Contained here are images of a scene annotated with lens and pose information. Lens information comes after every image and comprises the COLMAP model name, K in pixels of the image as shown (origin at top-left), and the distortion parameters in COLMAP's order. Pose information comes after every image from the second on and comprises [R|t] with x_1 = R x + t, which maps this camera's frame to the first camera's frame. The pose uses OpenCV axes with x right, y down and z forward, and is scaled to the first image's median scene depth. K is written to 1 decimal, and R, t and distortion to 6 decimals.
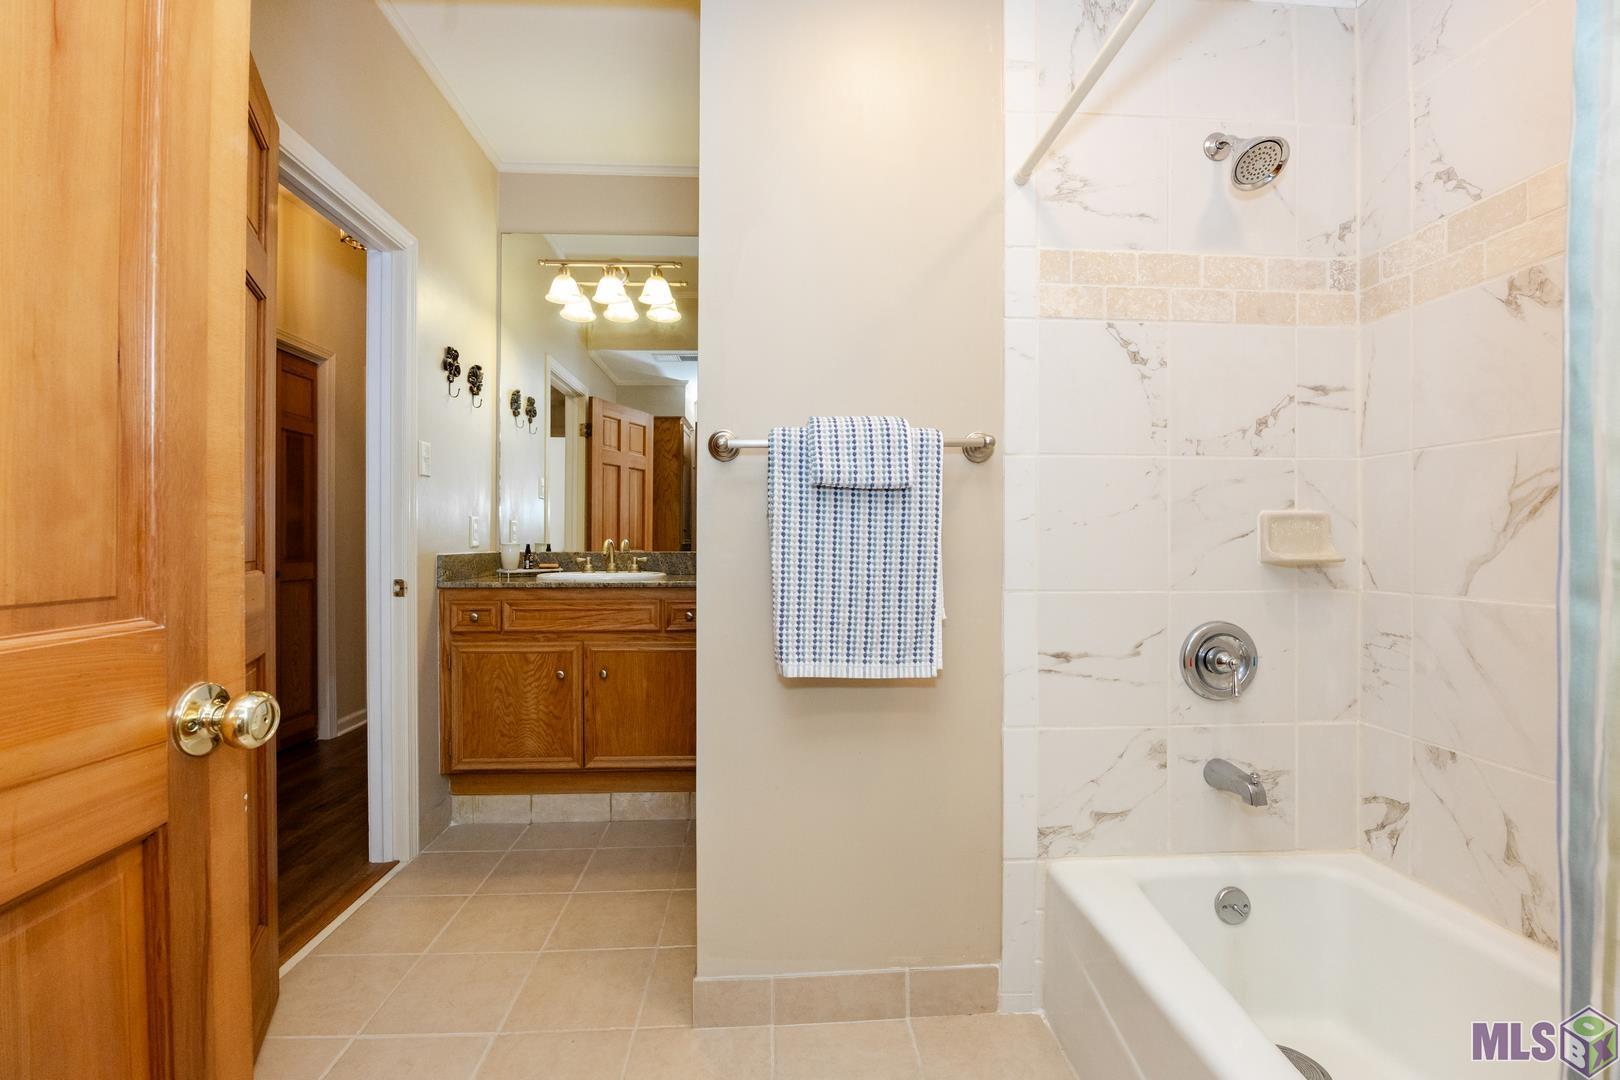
lens RADIAL K [[699.9, 0, 814.5], [0, 699.9, 541.4], [0, 0, 1]] dist [-0.015118, -0.000039]
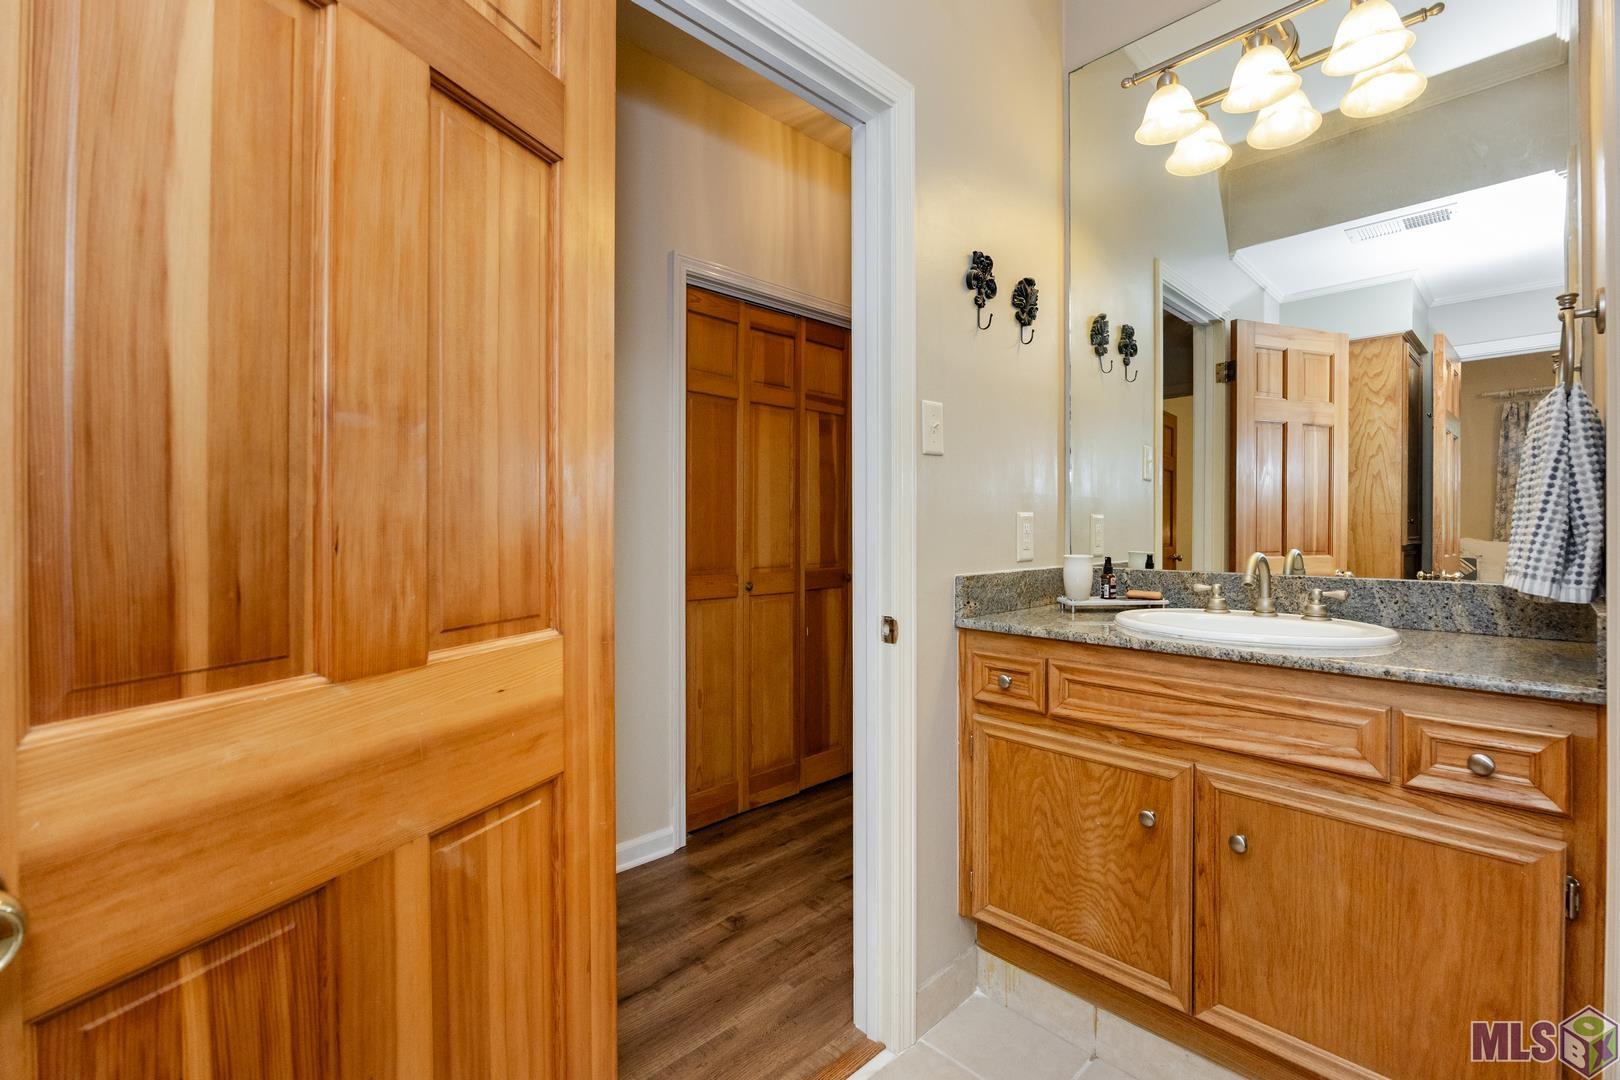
lens RADIAL K [[699.9, 0, 820.8], [0, 699.9, 534.2], [0, 0, 1]] dist [-0.015118, -0.000039]
pose [[0.648980, 0.005974, -0.760782, -0.127675], [0.003079, 0.999940, 0.010478, -0.026181], [0.760799, -0.009142, 0.648923, 0.475618]]
